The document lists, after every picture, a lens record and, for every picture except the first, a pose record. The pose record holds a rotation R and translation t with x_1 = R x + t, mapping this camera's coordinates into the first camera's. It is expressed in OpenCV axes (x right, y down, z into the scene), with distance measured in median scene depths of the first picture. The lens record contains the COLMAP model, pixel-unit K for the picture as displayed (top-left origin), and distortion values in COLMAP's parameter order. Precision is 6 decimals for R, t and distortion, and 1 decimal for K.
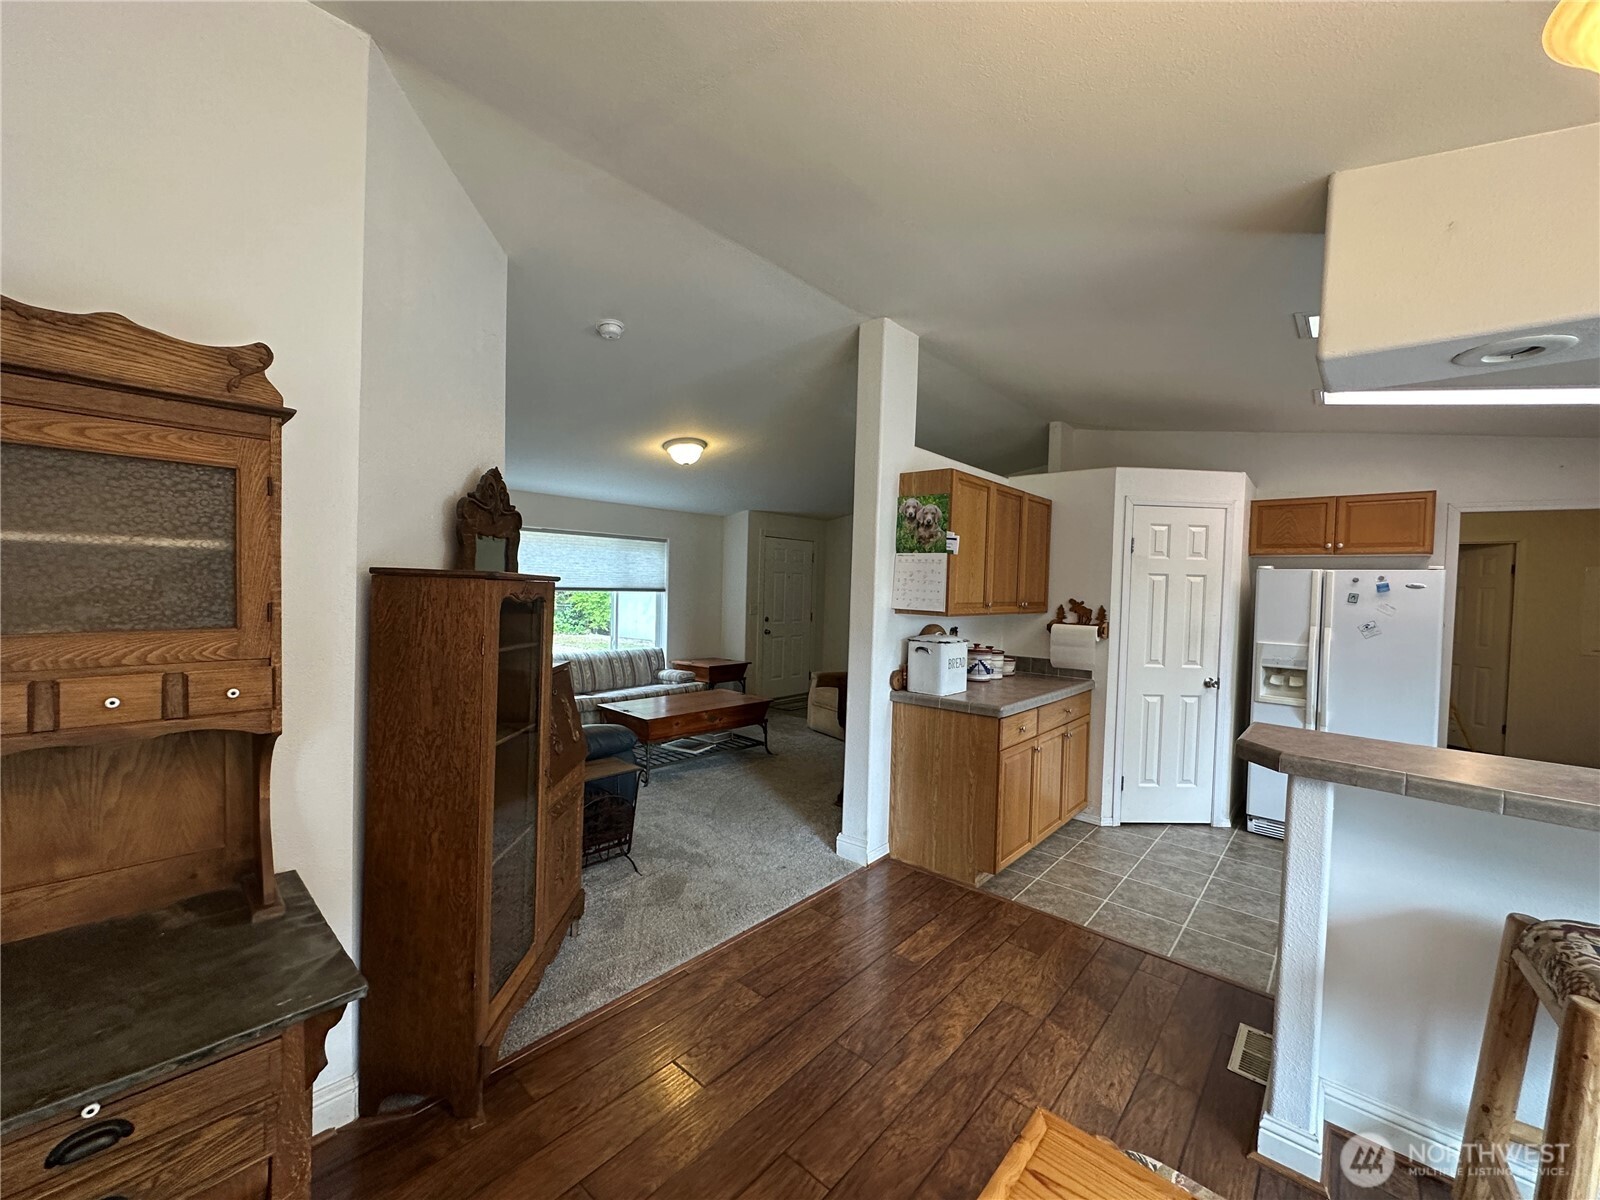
lens RADIAL K [[638.5, 0, 800.9], [0, 638.5, 600.7], [0, 0, 1]] dist [-0.003040, 0.000700]
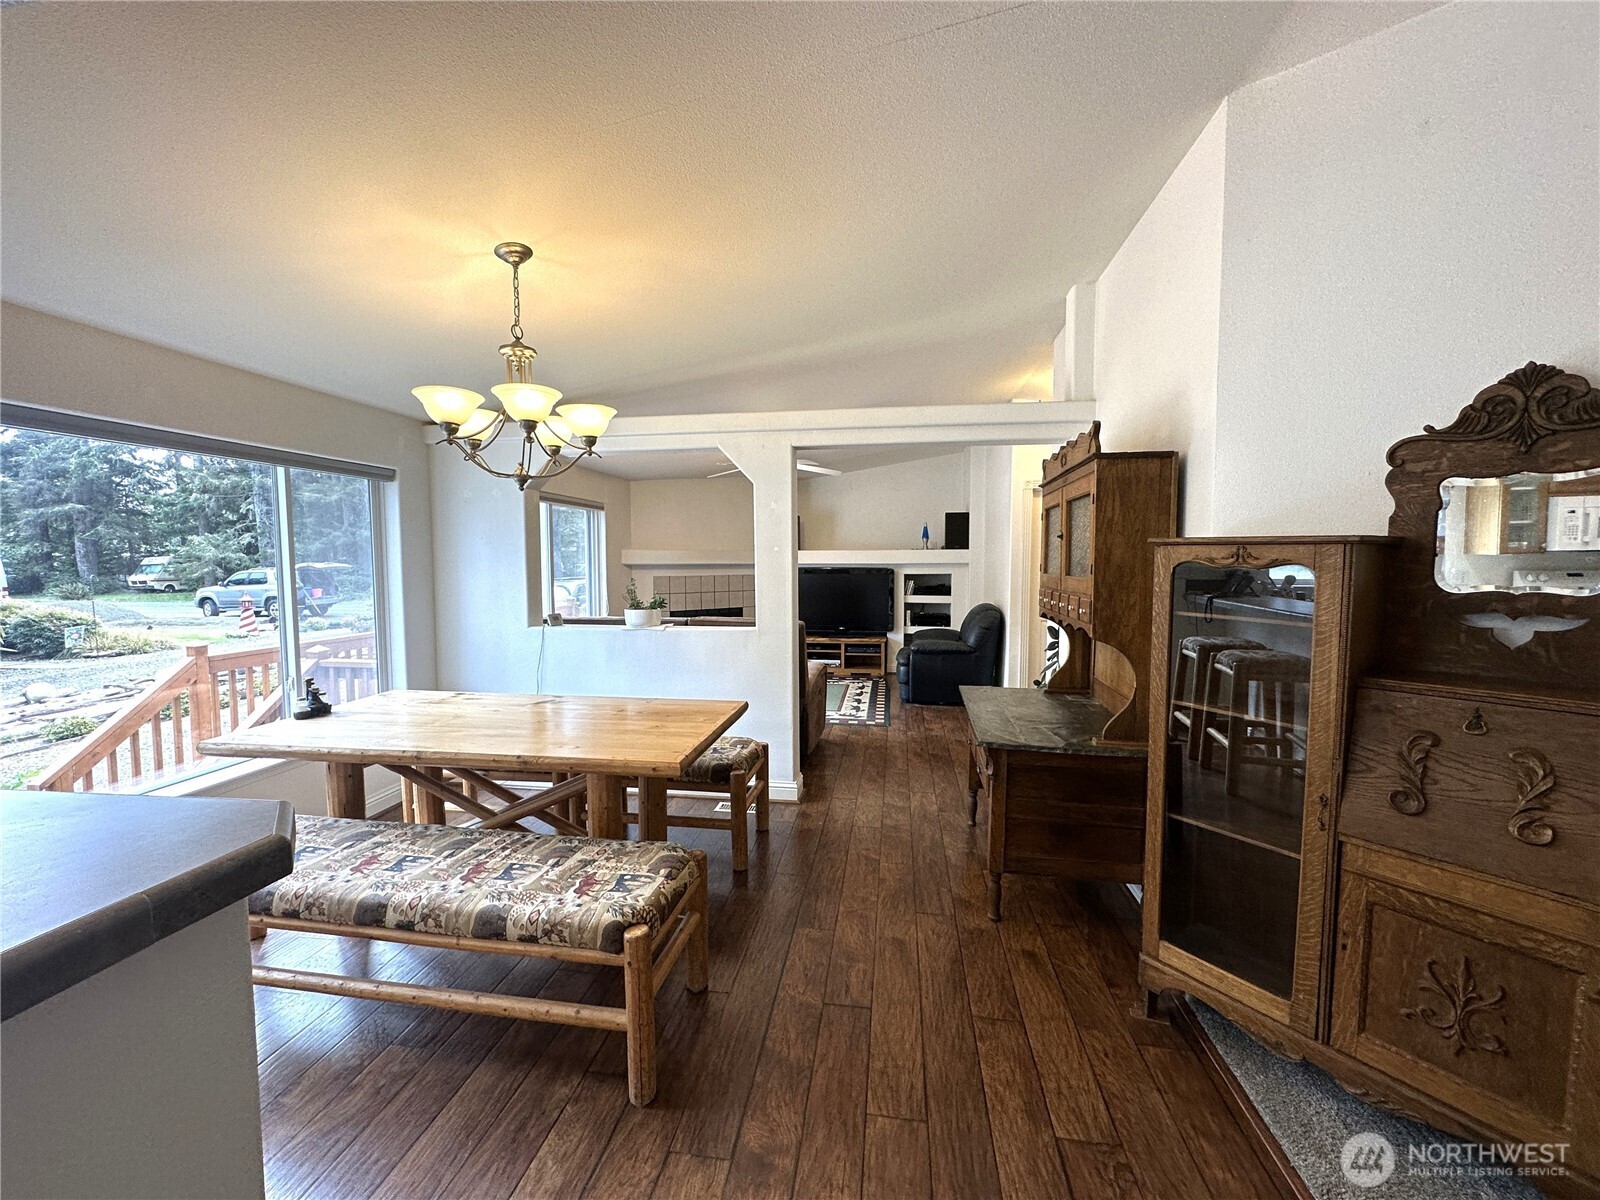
lens RADIAL K [[638.5, 0, 803.9], [0, 638.5, 599.5], [0, 0, 1]] dist [-0.003040, 0.000700]
pose [[-0.838829, 0.005484, -0.544368, 0.286536], [-0.037184, 0.997037, 0.067342, 0.004134], [0.543124, 0.076730, -0.836139, 0.729520]]
